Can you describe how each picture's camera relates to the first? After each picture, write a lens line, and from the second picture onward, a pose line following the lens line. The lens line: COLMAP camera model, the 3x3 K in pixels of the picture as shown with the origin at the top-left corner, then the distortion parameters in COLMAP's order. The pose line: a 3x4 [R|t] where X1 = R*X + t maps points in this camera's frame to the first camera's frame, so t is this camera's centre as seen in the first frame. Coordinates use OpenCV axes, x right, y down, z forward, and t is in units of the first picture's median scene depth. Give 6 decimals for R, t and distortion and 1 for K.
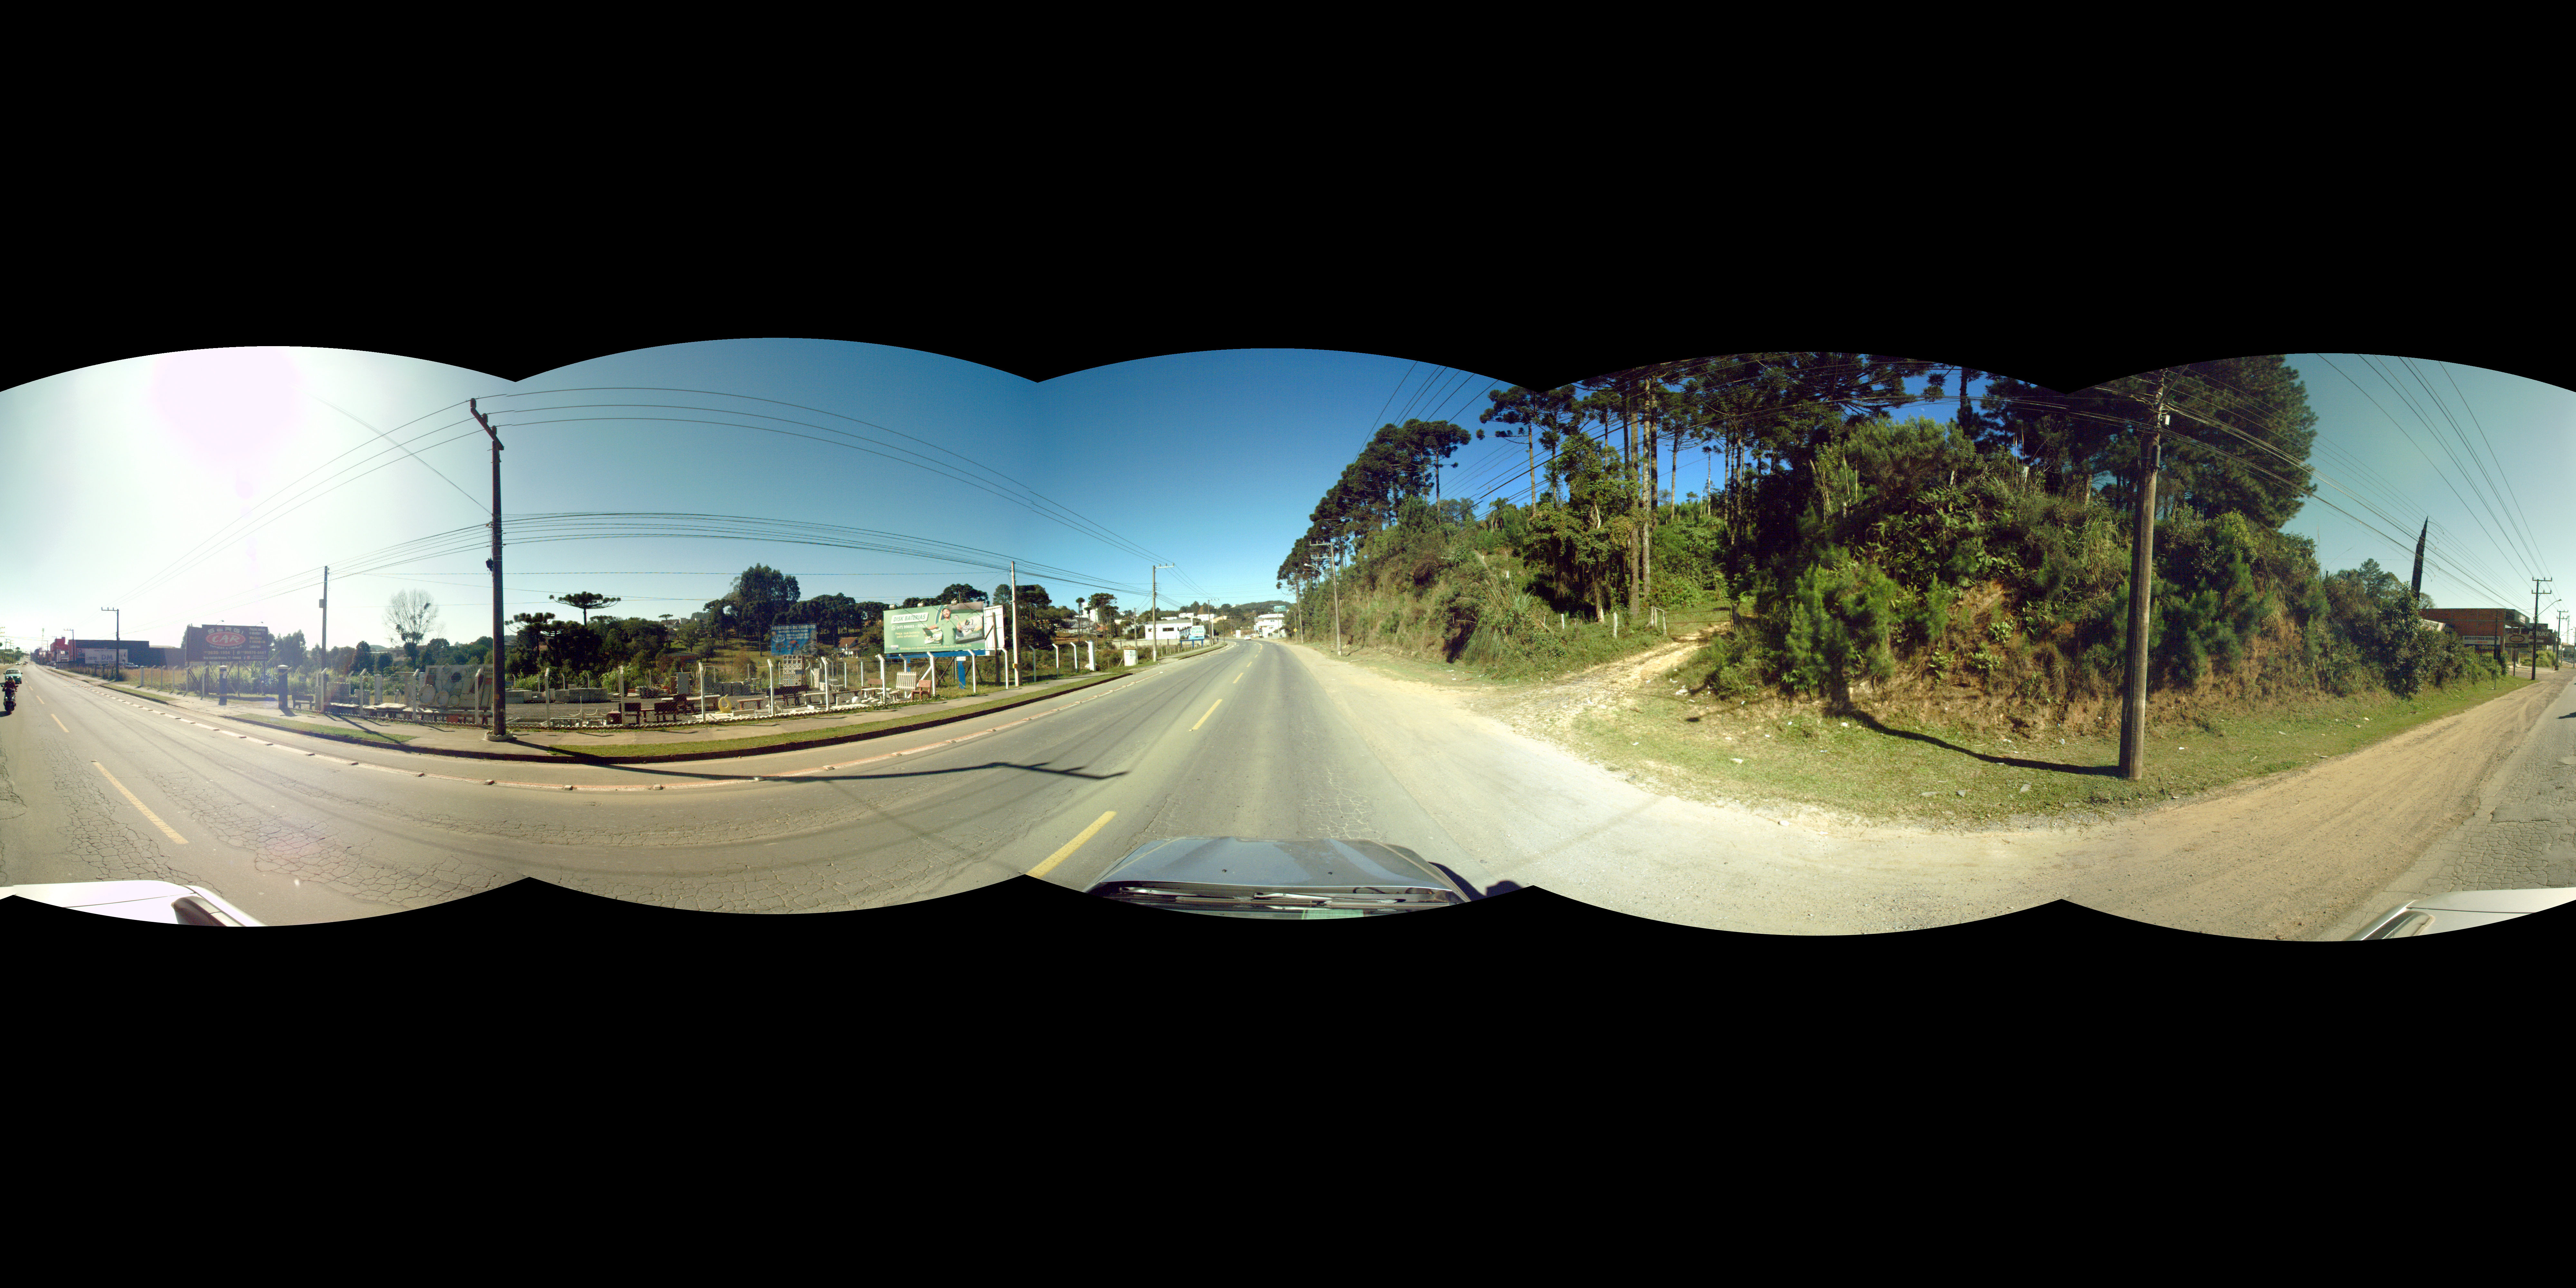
lens RADIAL K [[2975.8, 0, 1288.0], [0, 2975.8, 644.0], [0, 0, 1]] dist [-0.068920, 0.023845]
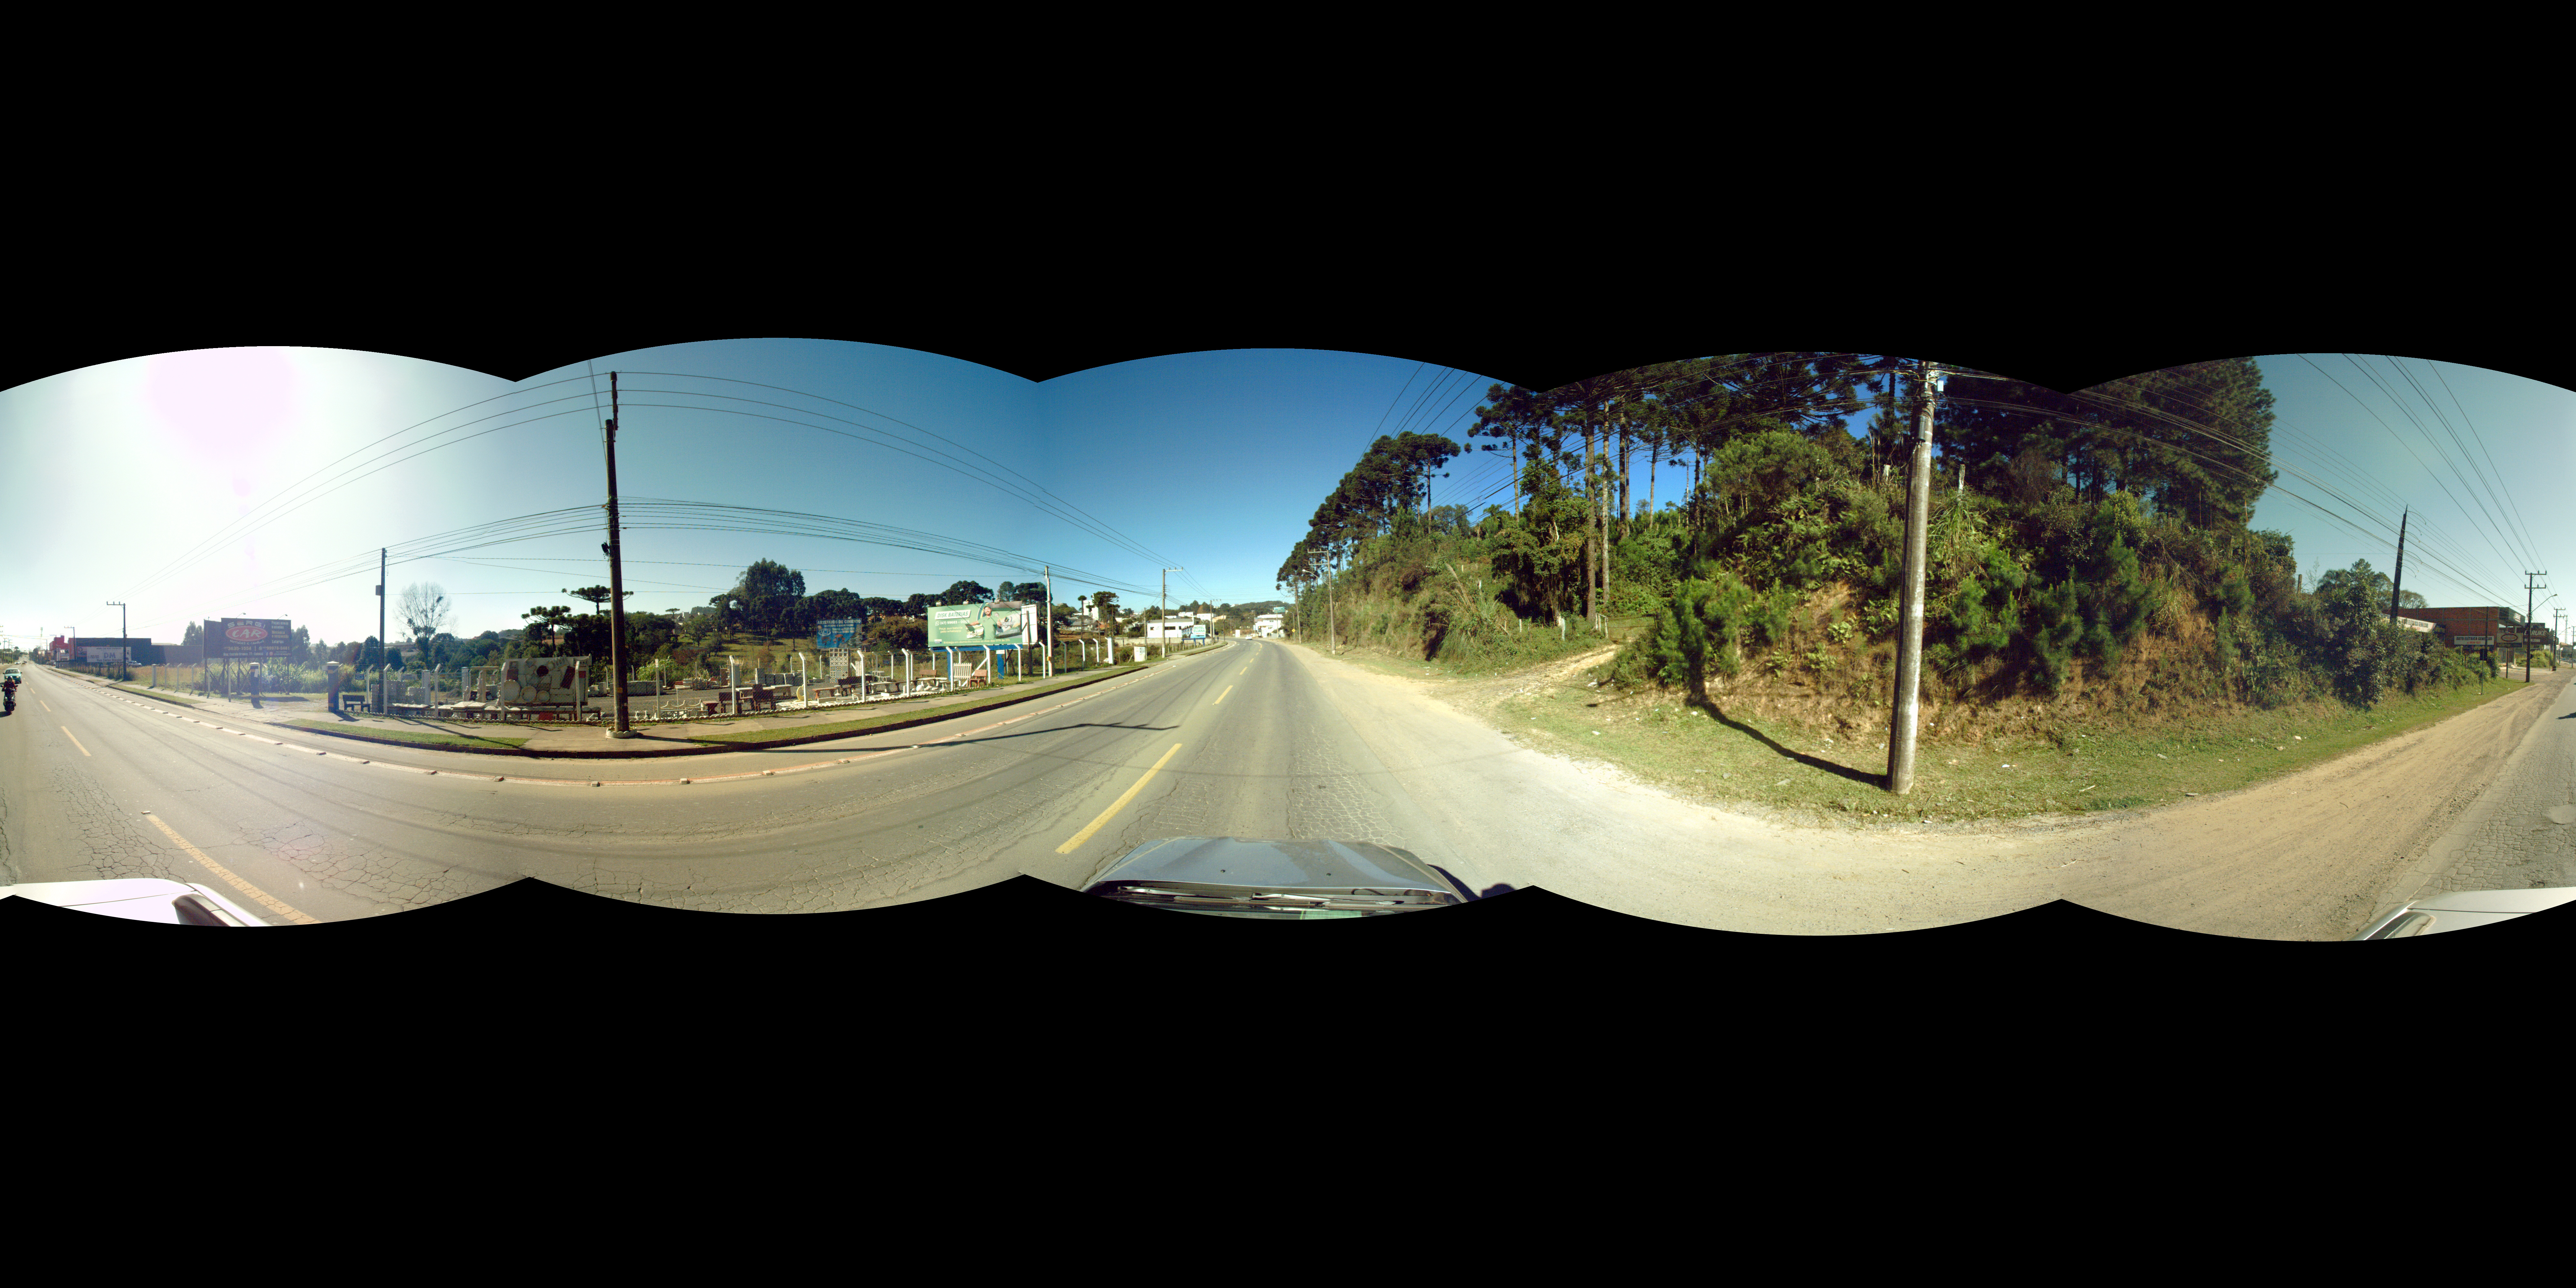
lens RADIAL K [[3441.3, 0, 1288.0], [0, 3441.3, 644.0], [0, 0, 1]] dist [-0.109132, 0.007361]
pose [[0.999998, 0.000310, 0.001825, -0.001751], [-0.000310, 1.000000, -0.000017, 0.000155], [-0.001825, 0.000017, 0.999998, -0.160052]]
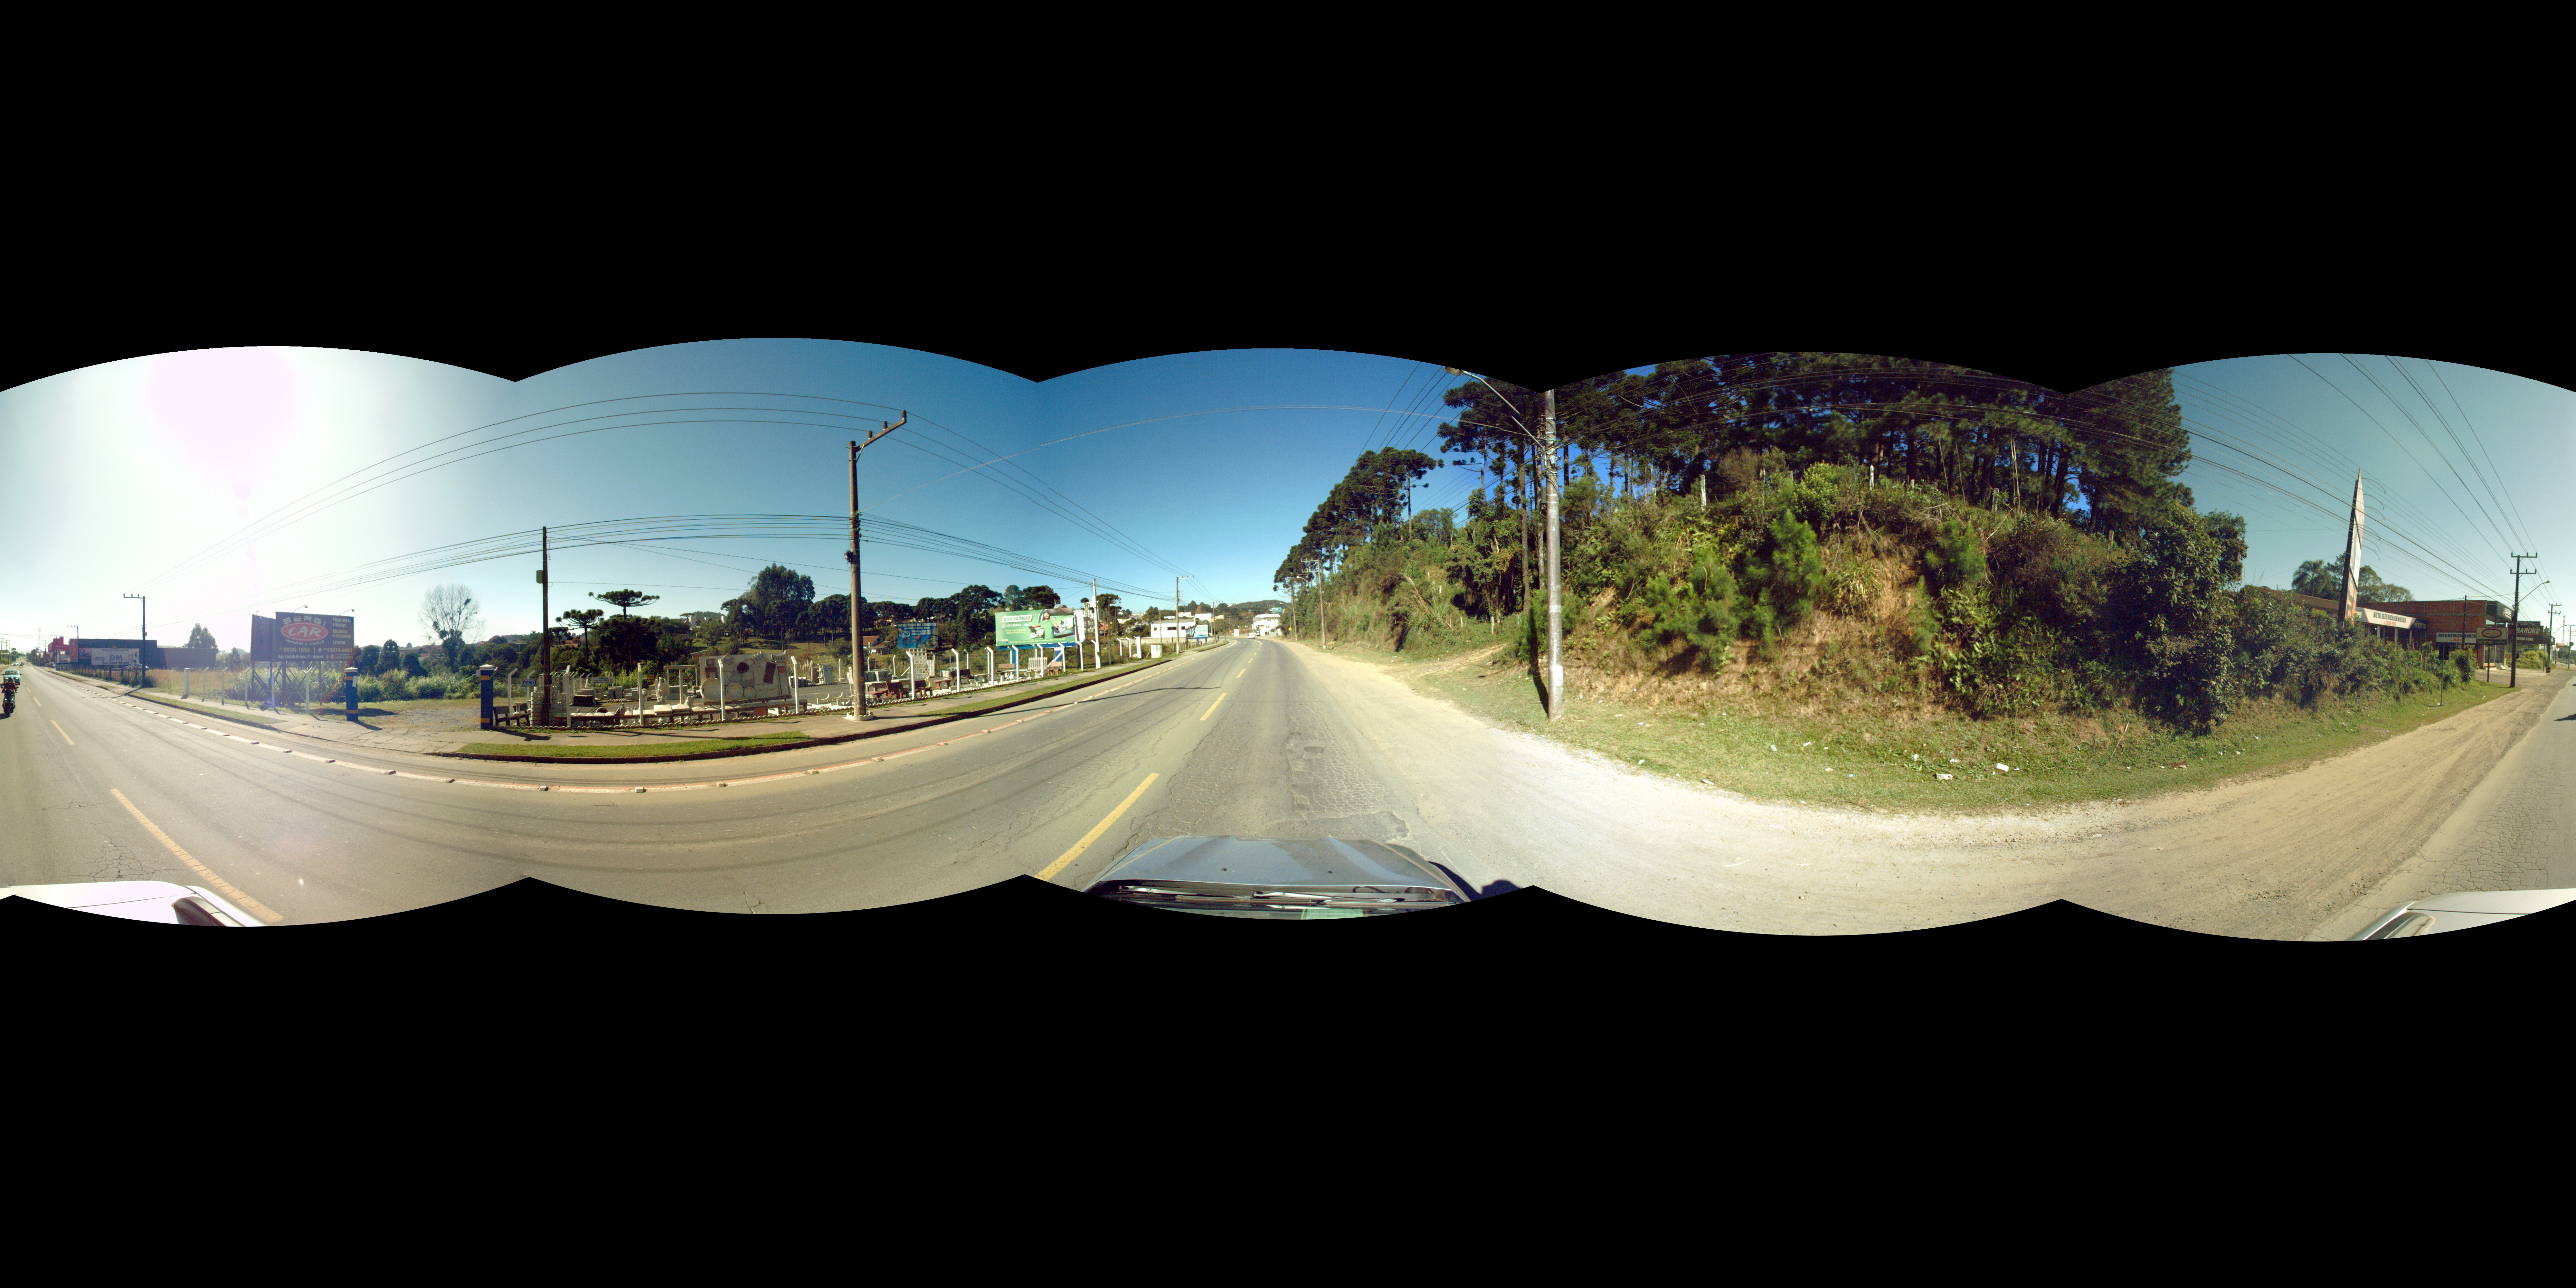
lens RADIAL K [[4566.9, 0, 1283.0], [0, 4566.9, 716.4], [0, 0, 1]] dist [-0.148227, -0.142946]
pose [[0.999987, -0.000458, -0.005121, 0.006549], [0.000532, 0.999896, 0.014383, 0.002599], [0.005114, -0.014385, 0.999883, -0.550410]]
